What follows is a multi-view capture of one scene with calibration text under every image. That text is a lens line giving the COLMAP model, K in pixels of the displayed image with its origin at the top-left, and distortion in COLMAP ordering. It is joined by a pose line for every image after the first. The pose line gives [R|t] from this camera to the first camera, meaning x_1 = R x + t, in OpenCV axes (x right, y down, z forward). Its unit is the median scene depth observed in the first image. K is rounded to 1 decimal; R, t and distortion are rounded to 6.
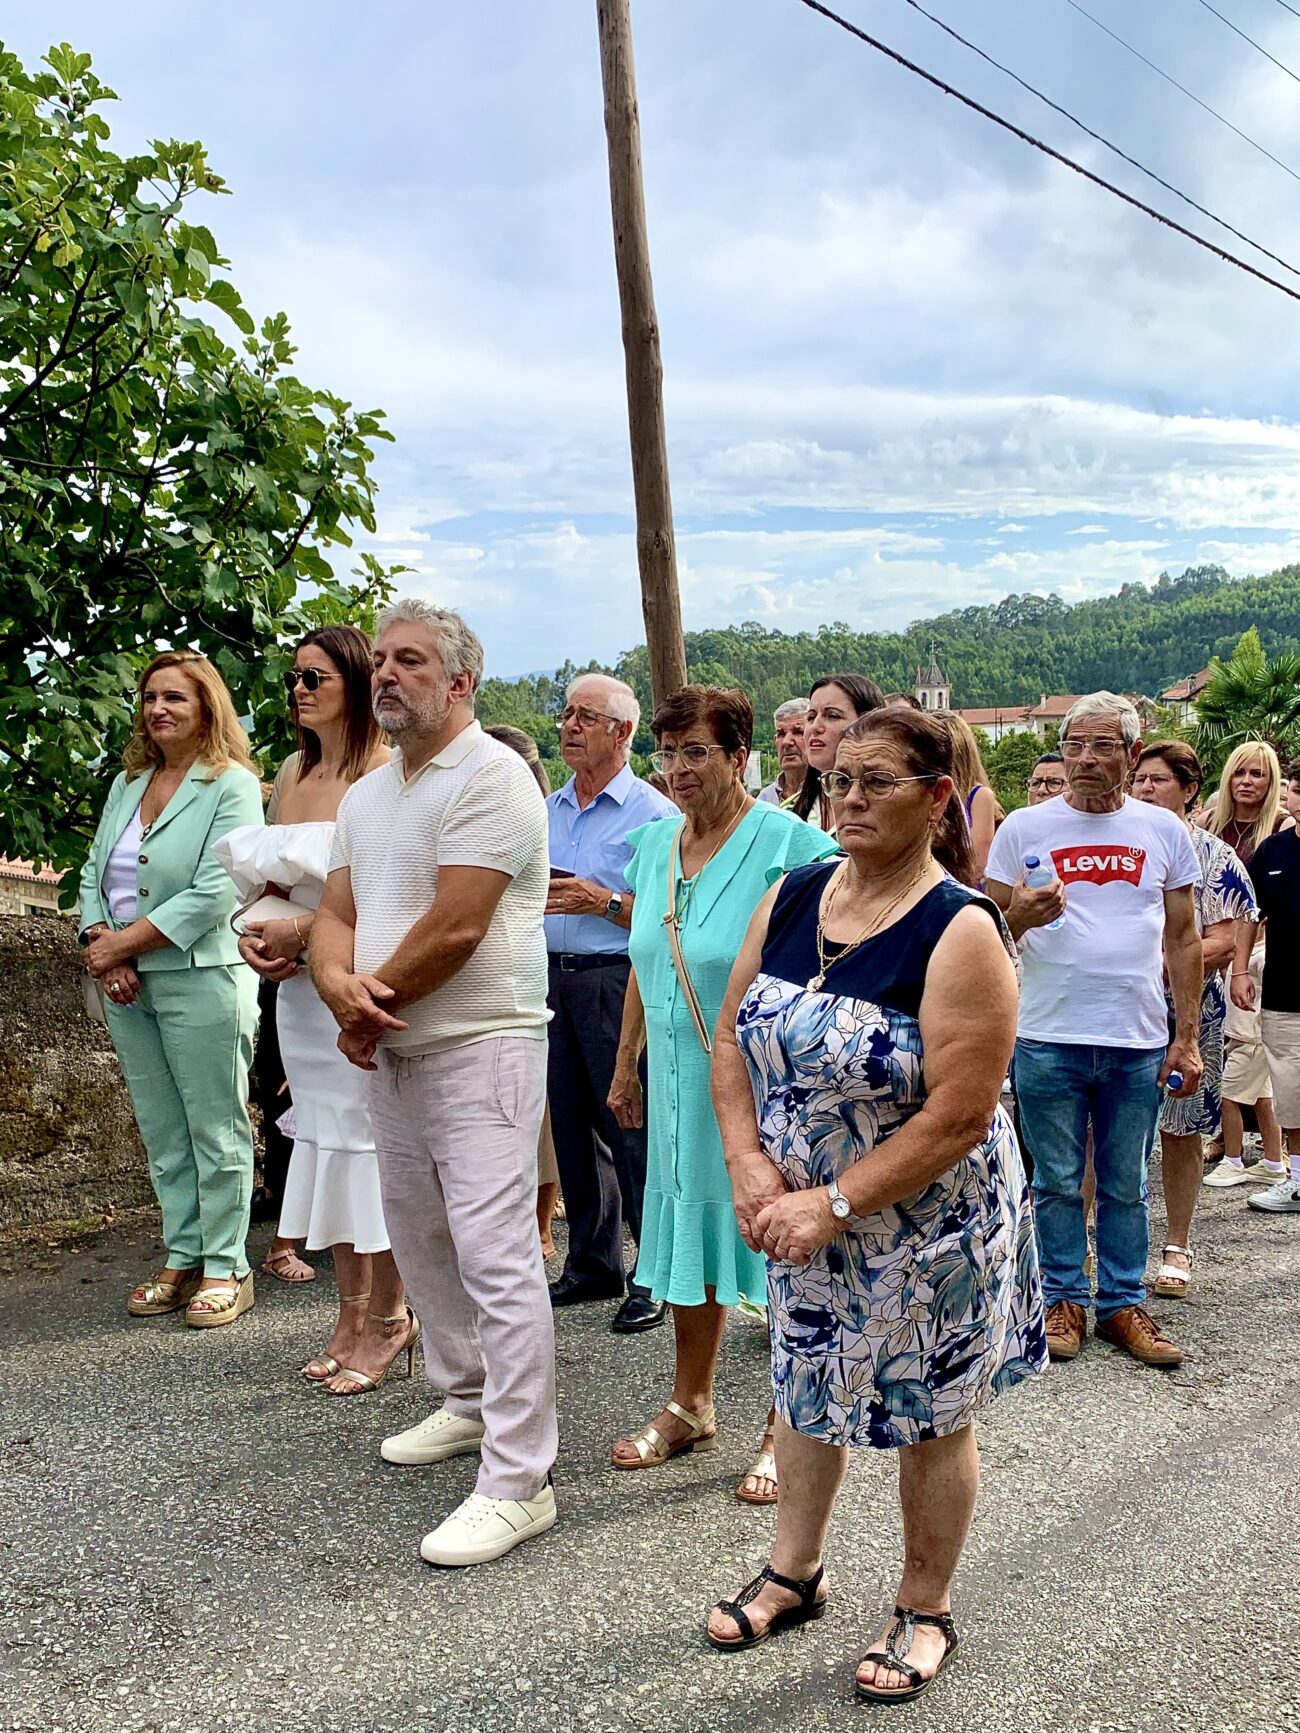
lens RADIAL K [[1592.6, 0, 643.6], [0, 1592.6, 792.0], [0, 0, 1]] dist [0.270782, -0.656440]
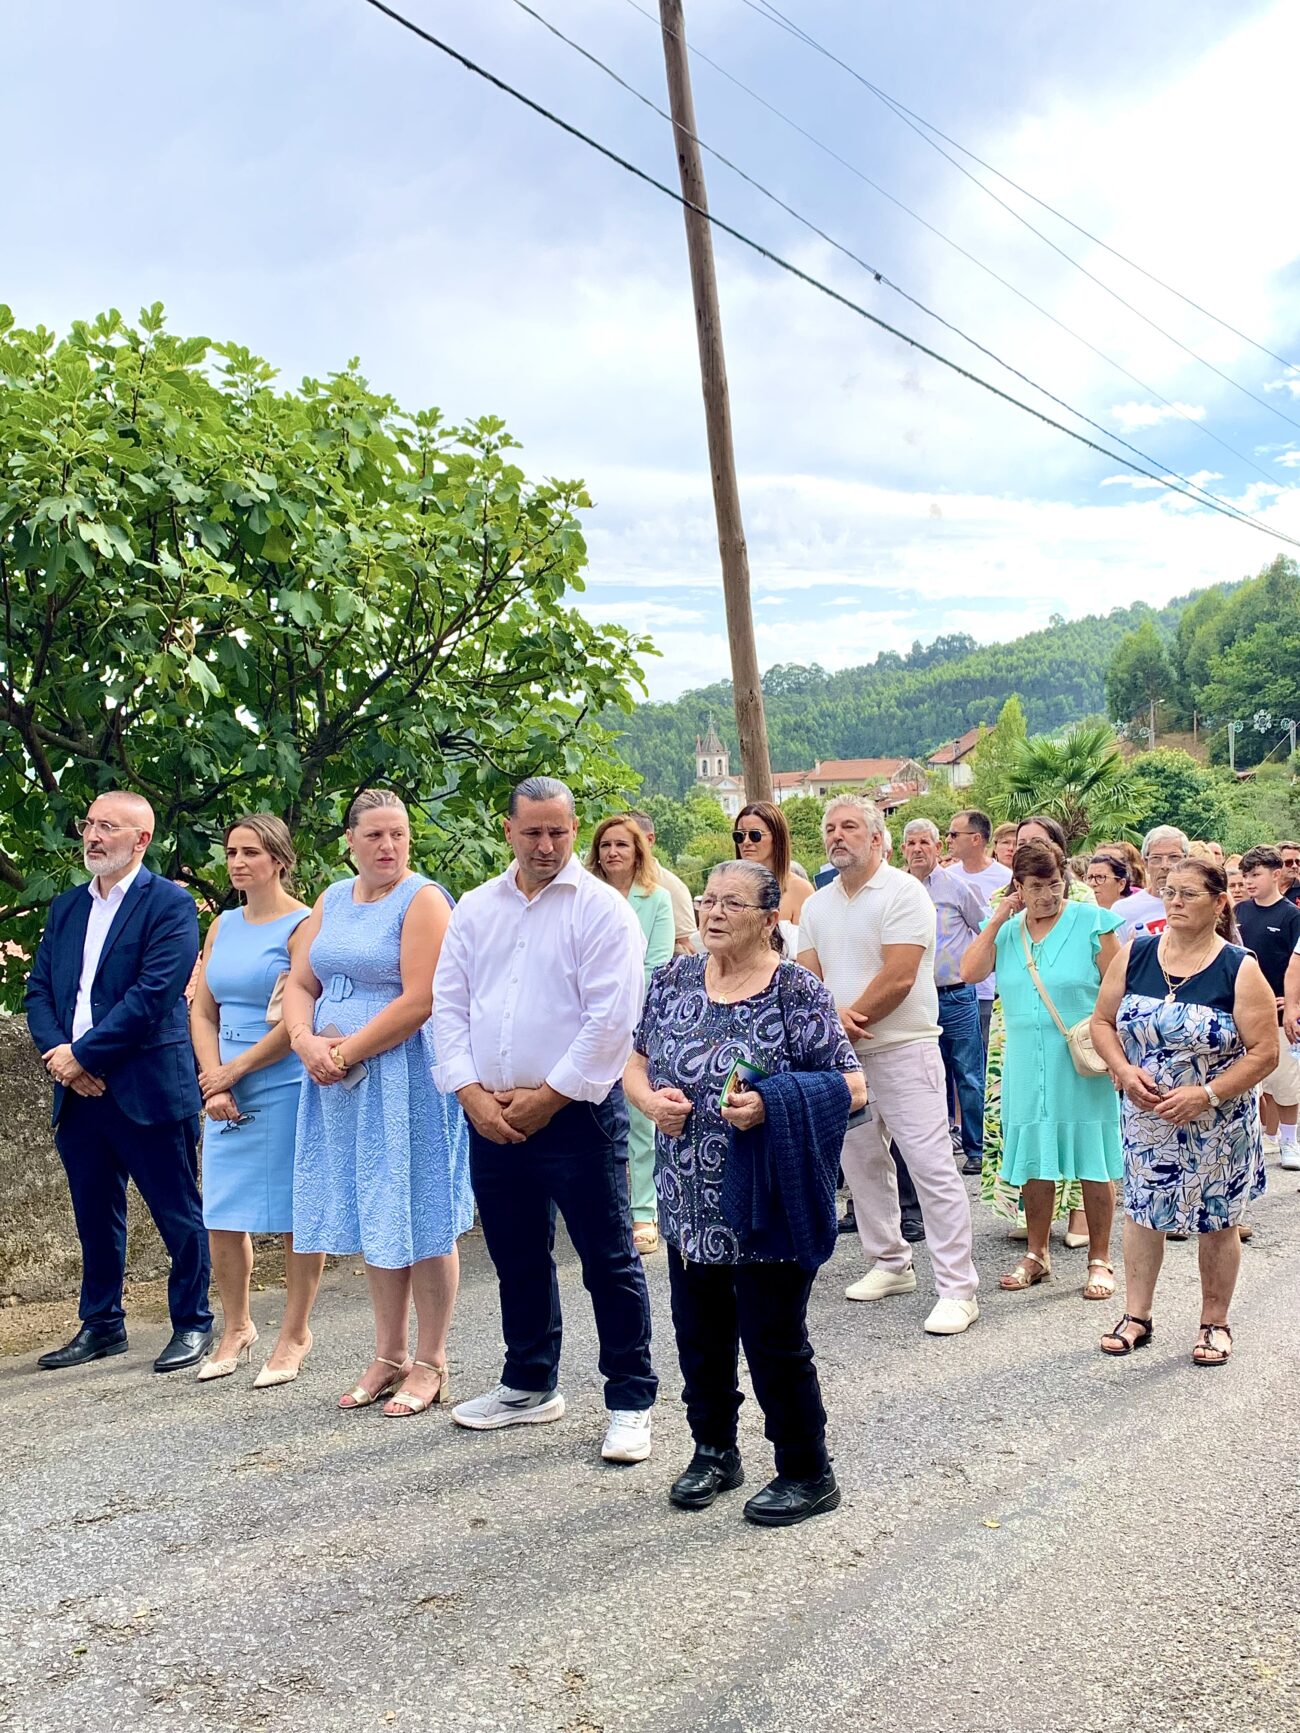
lens RADIAL K [[1592.6, 0, 643.6], [0, 1592.6, 792.0], [0, 0, 1]] dist [0.270782, -0.656440]
pose [[0.989663, -0.032307, 0.139727, -0.631767], [0.038419, 0.998409, -0.041268, -0.058547], [-0.138171, 0.046209, 0.989330, -0.711362]]
